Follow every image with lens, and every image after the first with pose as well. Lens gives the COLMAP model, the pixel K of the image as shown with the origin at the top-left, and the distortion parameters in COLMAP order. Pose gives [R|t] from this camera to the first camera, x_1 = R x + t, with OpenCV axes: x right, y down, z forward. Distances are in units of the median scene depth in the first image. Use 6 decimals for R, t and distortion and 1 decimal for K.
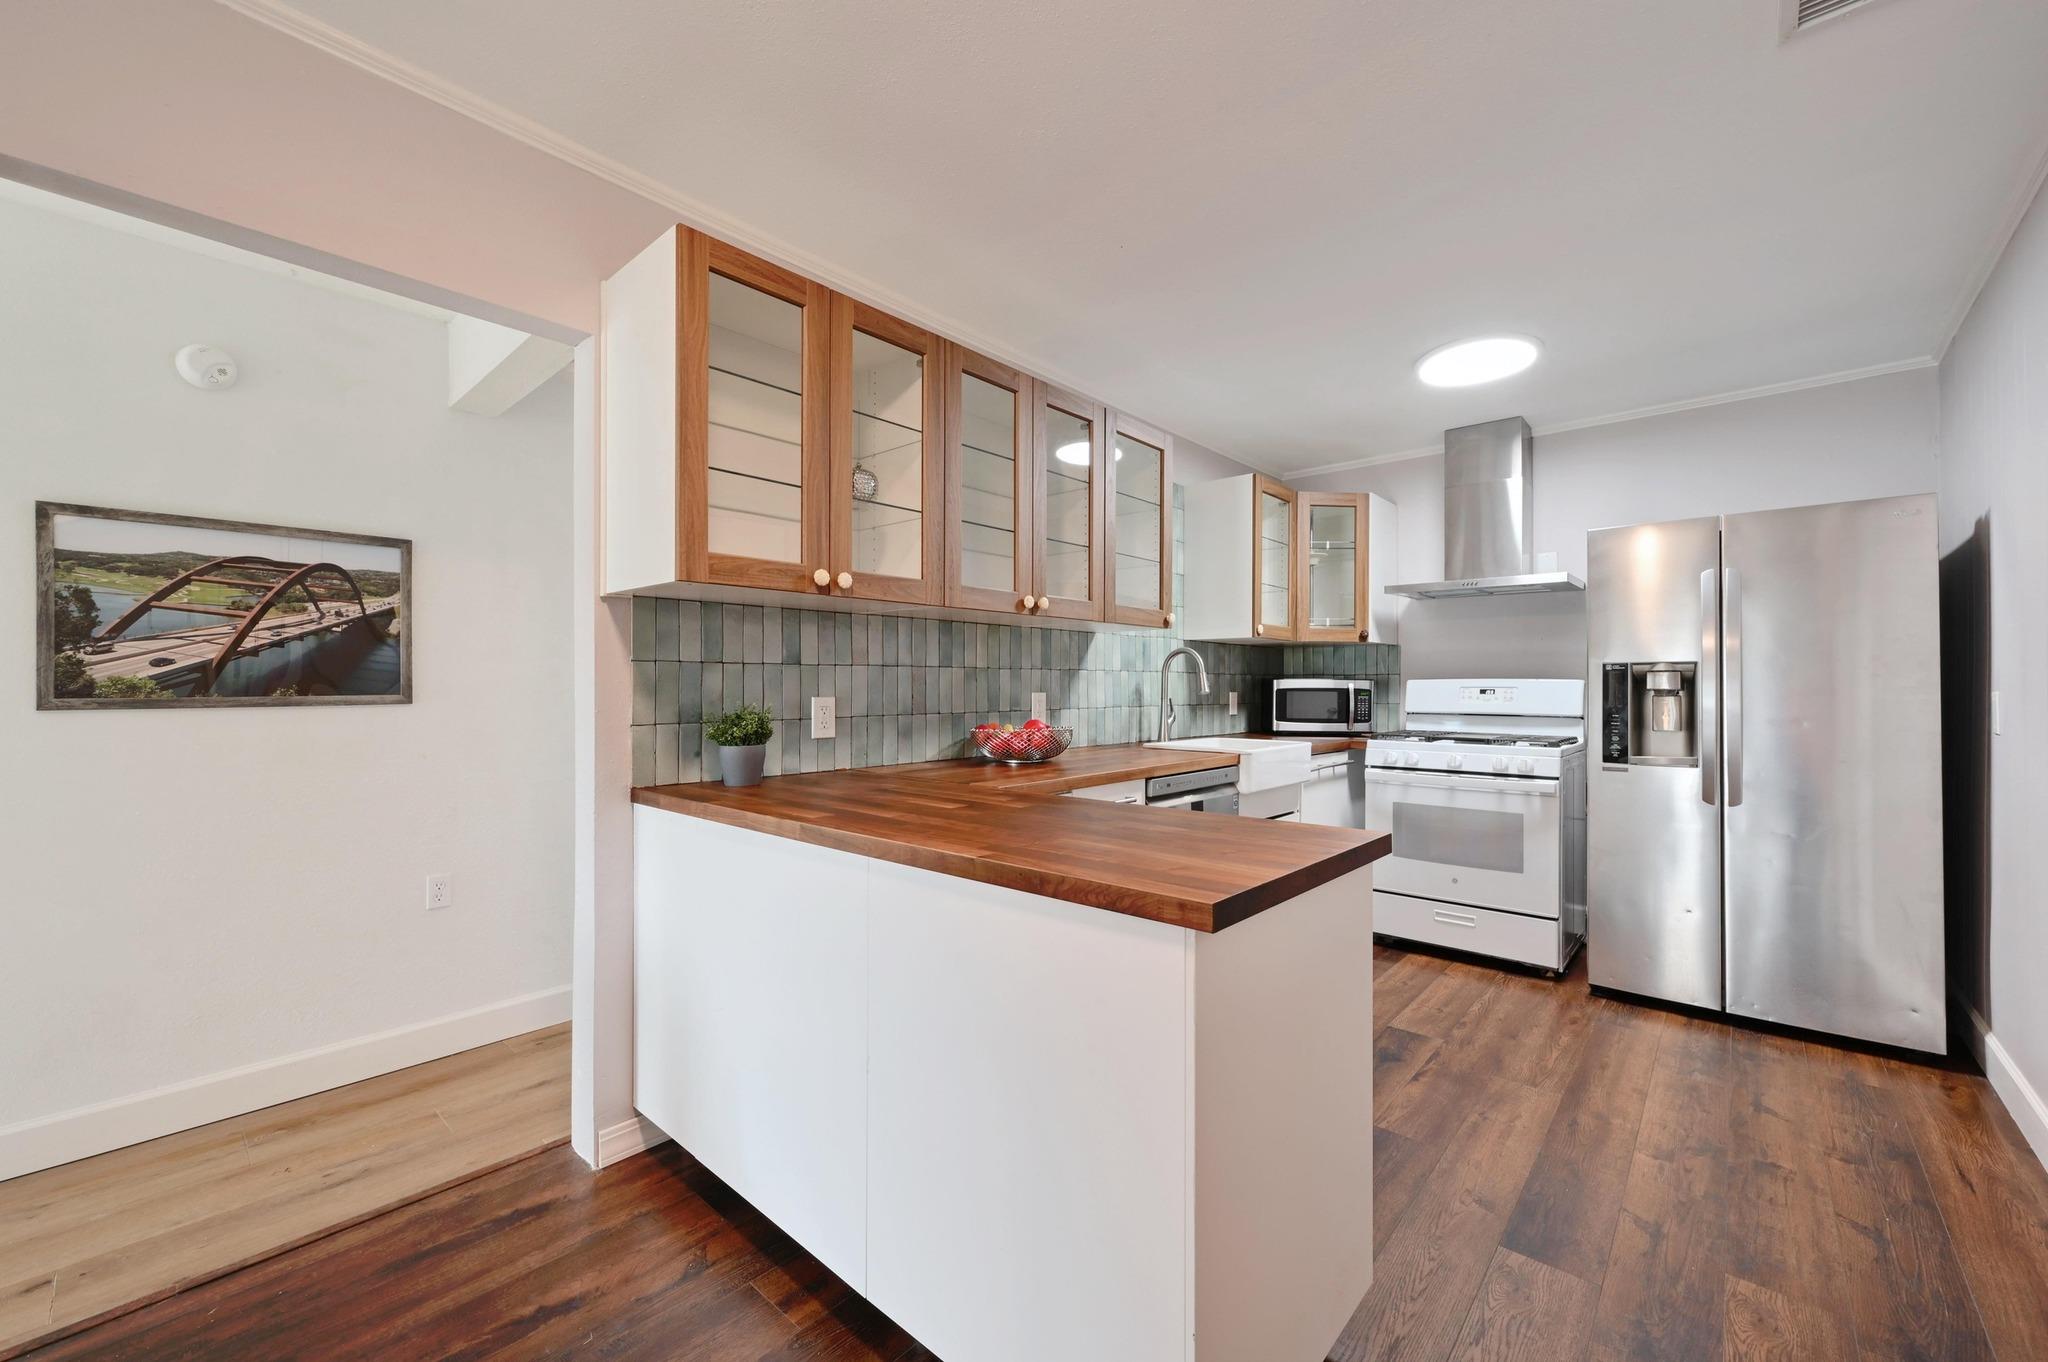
lens RADIAL K [[814.0, 0, 1032.1], [0, 814.0, 683.6], [0, 0, 1]] dist [-0.000176, 0.000048]
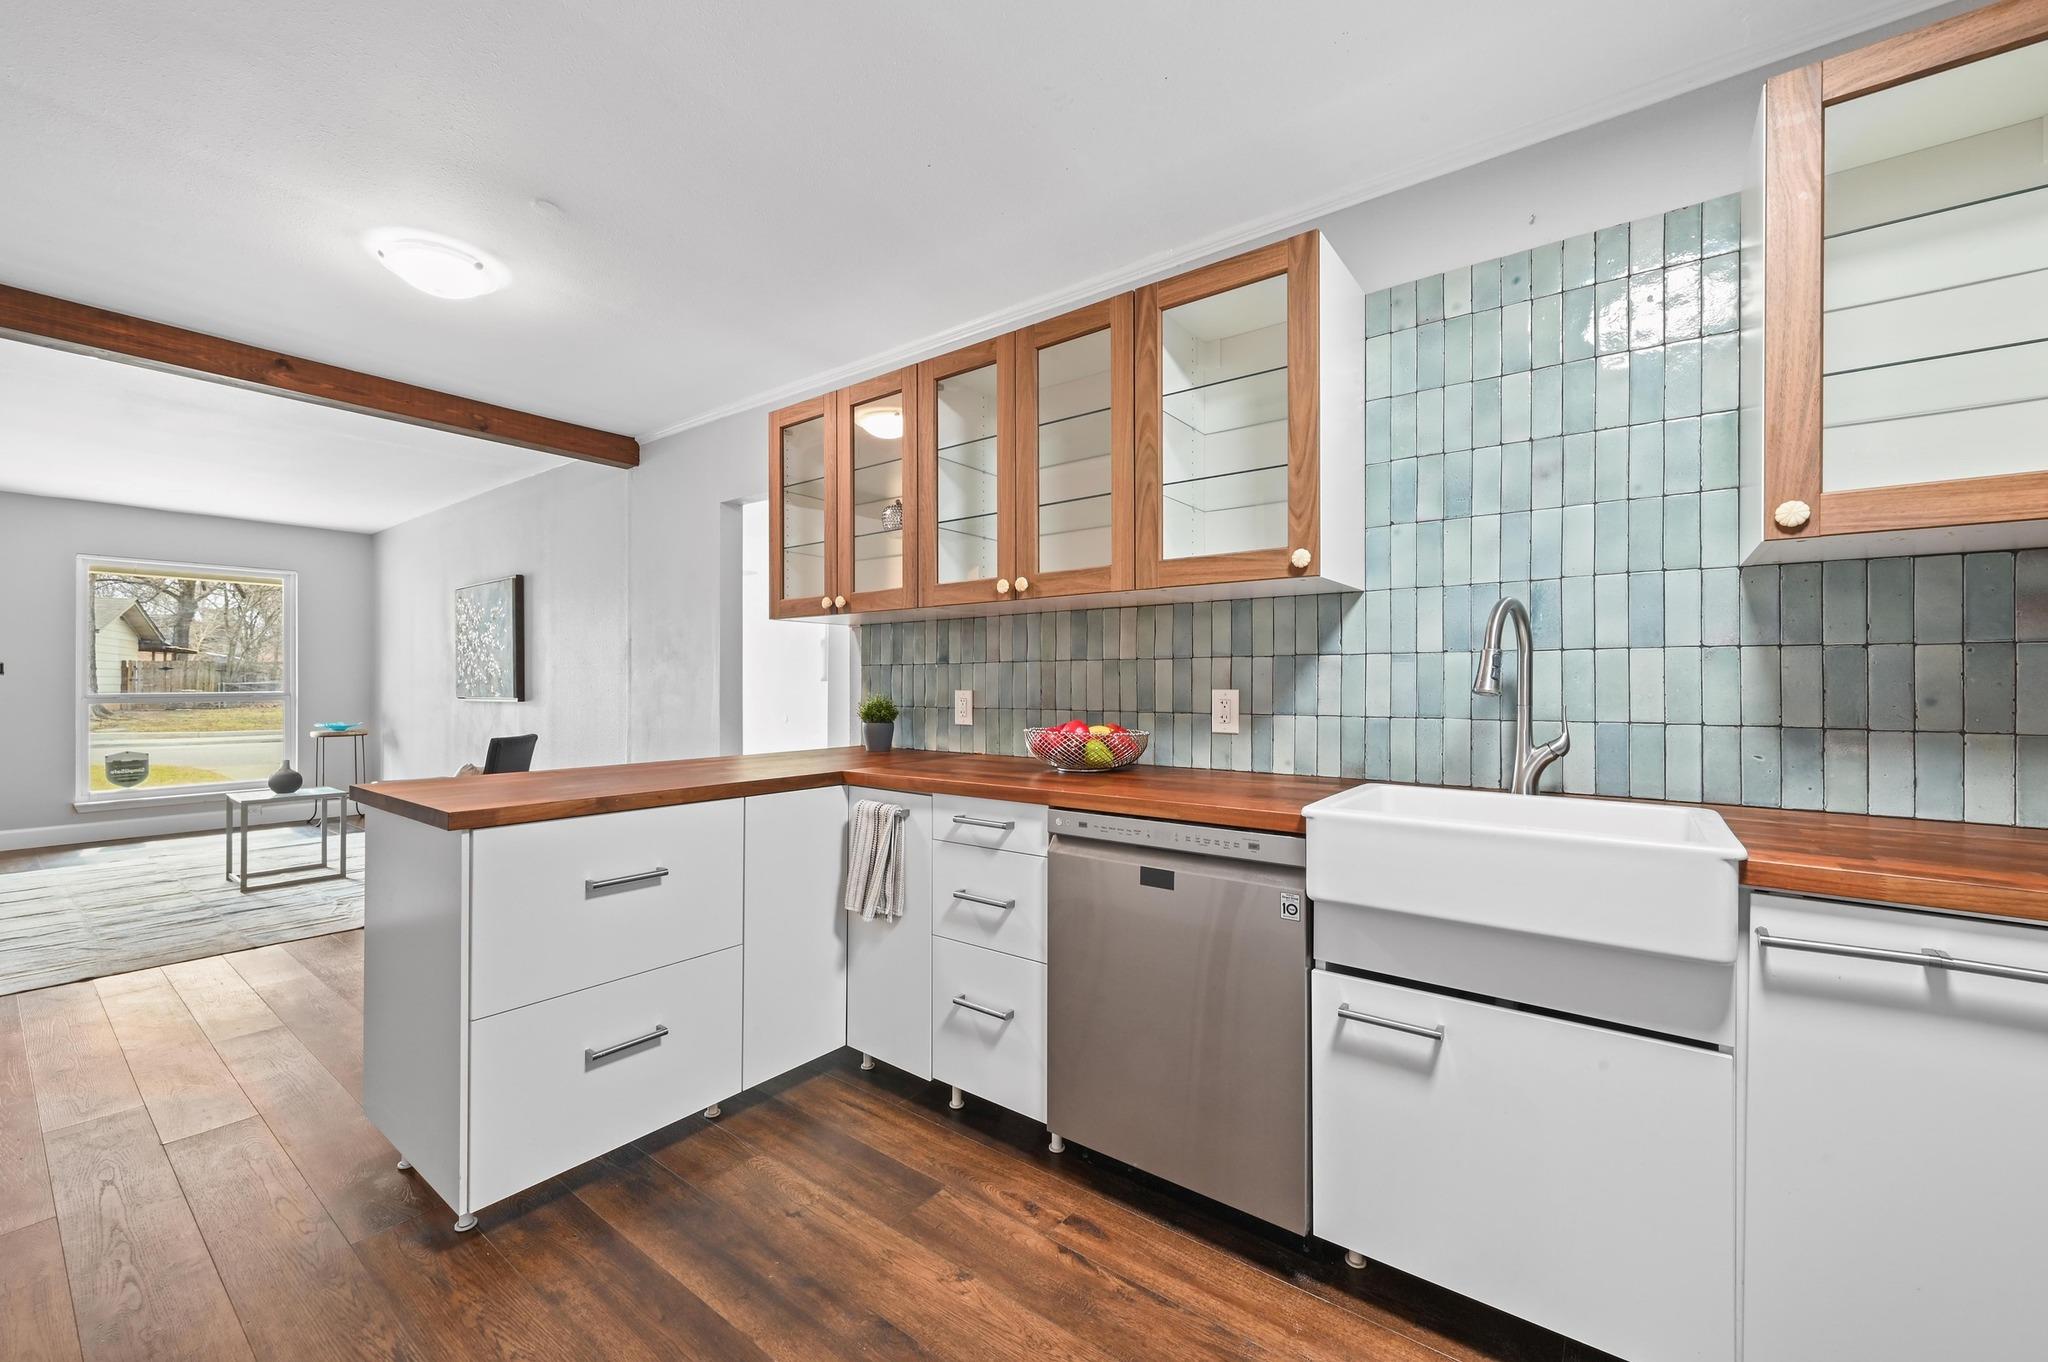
lens RADIAL K [[814.0, 0, 1024.2], [0, 814.0, 684.4], [0, 0, 1]] dist [-0.000176, 0.000048]
pose [[0.067717, -0.000939, -0.997704, 0.861700], [0.002556, 0.999996, -0.000768, 0.007892], [0.997701, -0.002498, 0.067719, 0.927851]]
